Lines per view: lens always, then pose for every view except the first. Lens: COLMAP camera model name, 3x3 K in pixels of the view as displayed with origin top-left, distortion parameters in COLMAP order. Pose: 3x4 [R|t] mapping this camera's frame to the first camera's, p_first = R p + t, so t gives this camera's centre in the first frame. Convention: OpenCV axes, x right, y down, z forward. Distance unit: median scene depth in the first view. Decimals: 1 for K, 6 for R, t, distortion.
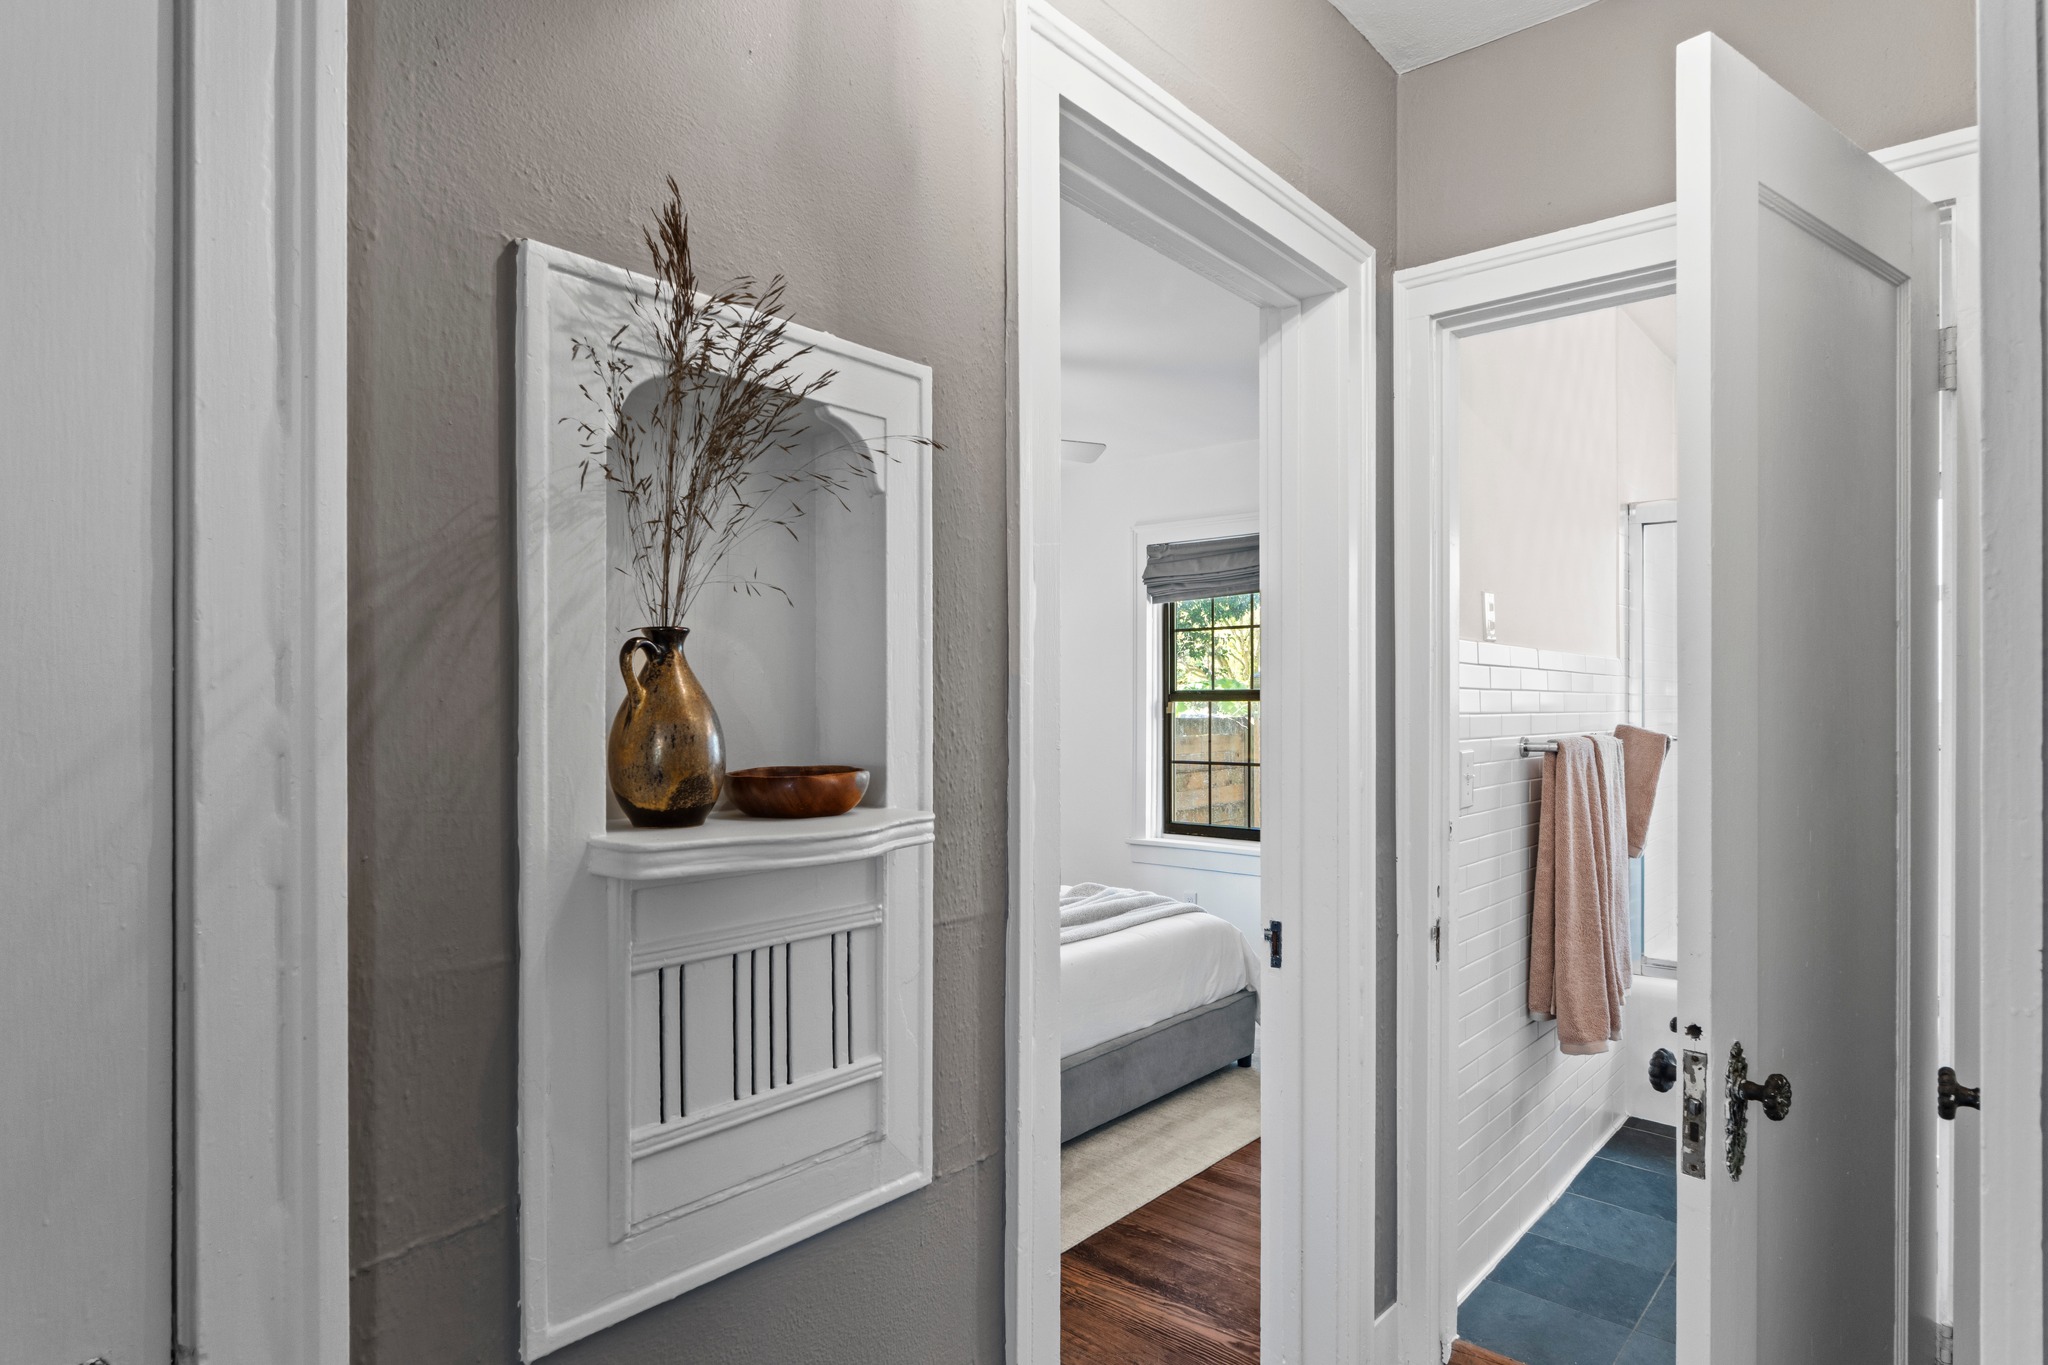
lens RADIAL K [[1086.2, 0, 1022.6], [0, 1086.2, 699.4], [0, 0, 1]] dist [-0.002315, -0.000220]
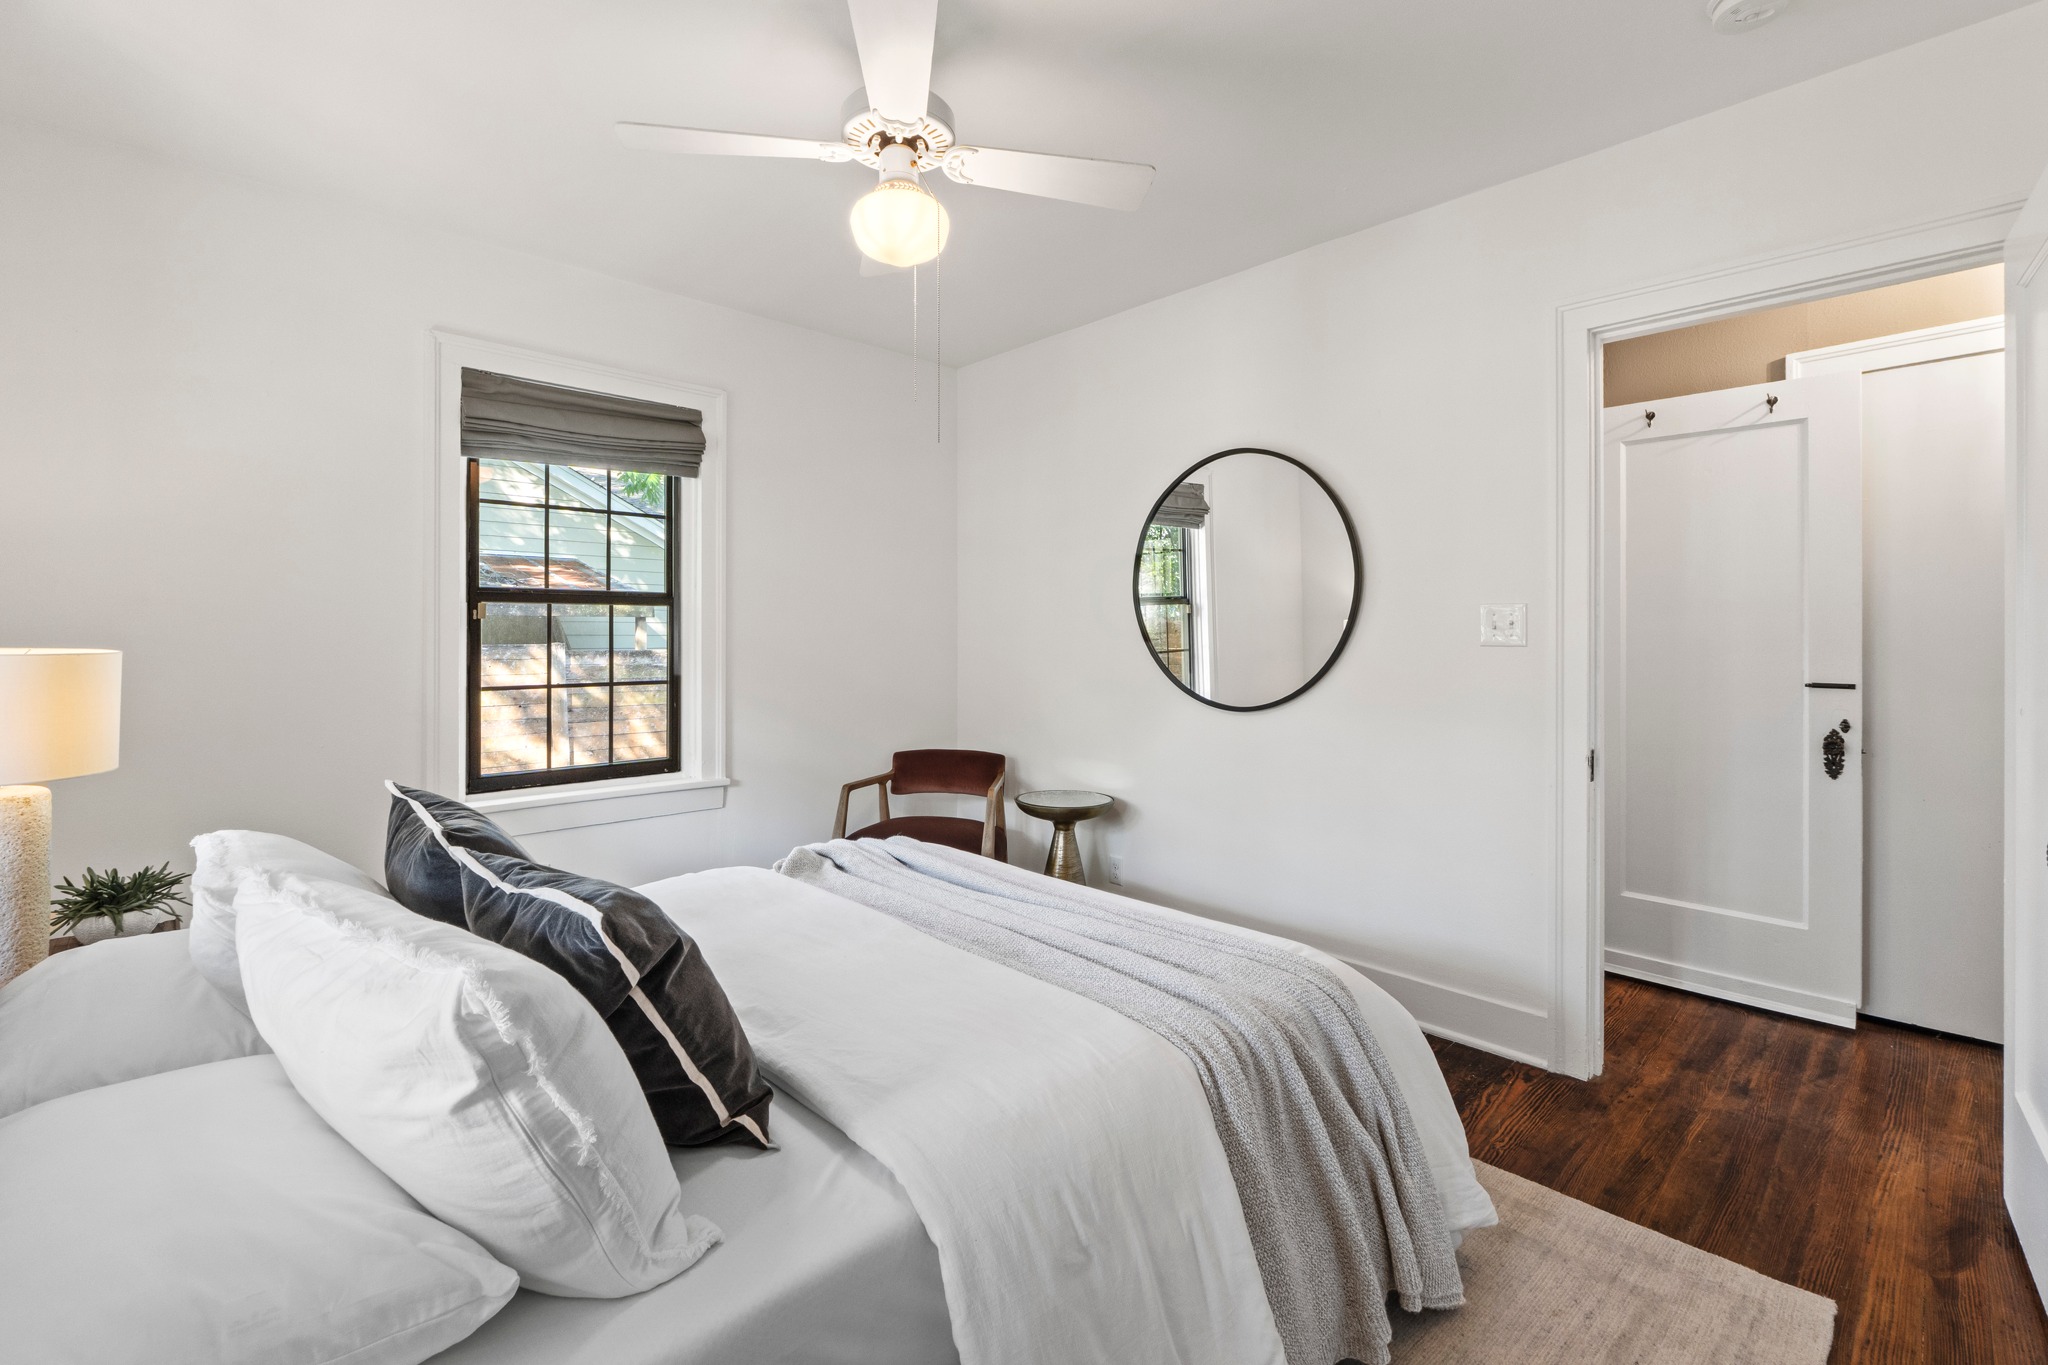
lens RADIAL K [[889.8, 0, 1037.8], [0, 889.8, 647.3], [0, 0, 1]] dist [-0.001521, -0.000233]
pose [[0.079847, -0.005199, 0.996794, -0.409751], [-0.003728, 0.999978, 0.005514, 0.027089], [-0.996800, -0.004156, 0.079826, 0.610636]]
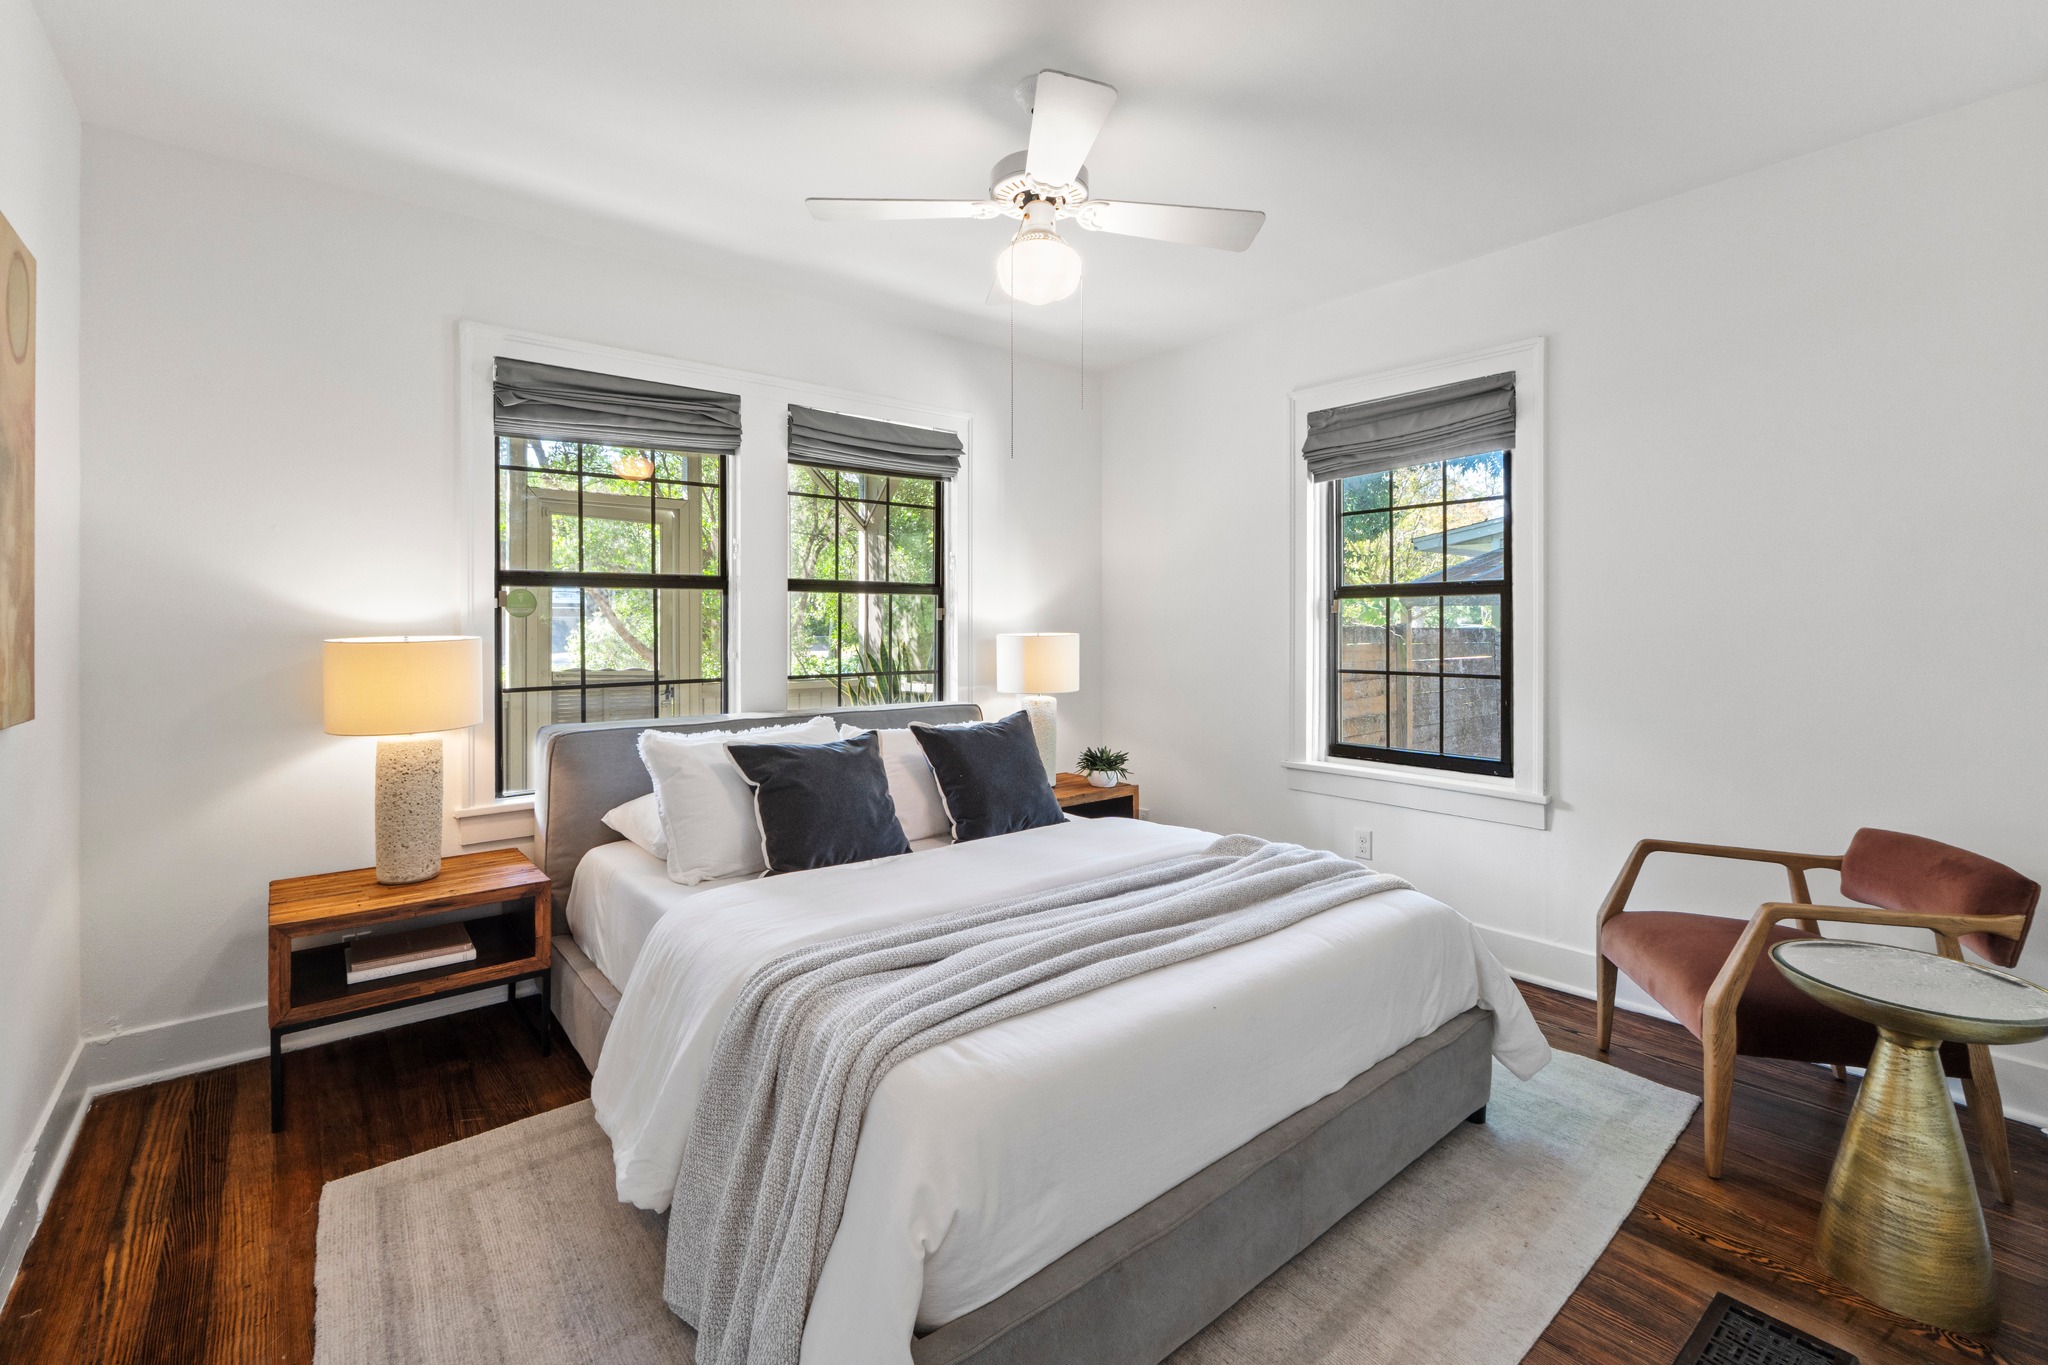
lens RADIAL K [[908.0, 0, 1048.7], [0, 908.0, 628.9], [0, 0, 1]] dist [-0.000368, -0.000001]
pose [[0.990379, 0.000127, -0.138383, 0.013661], [0.001464, 0.999934, 0.011390, 0.017256], [0.138375, -0.011483, 0.990313, 0.282252]]
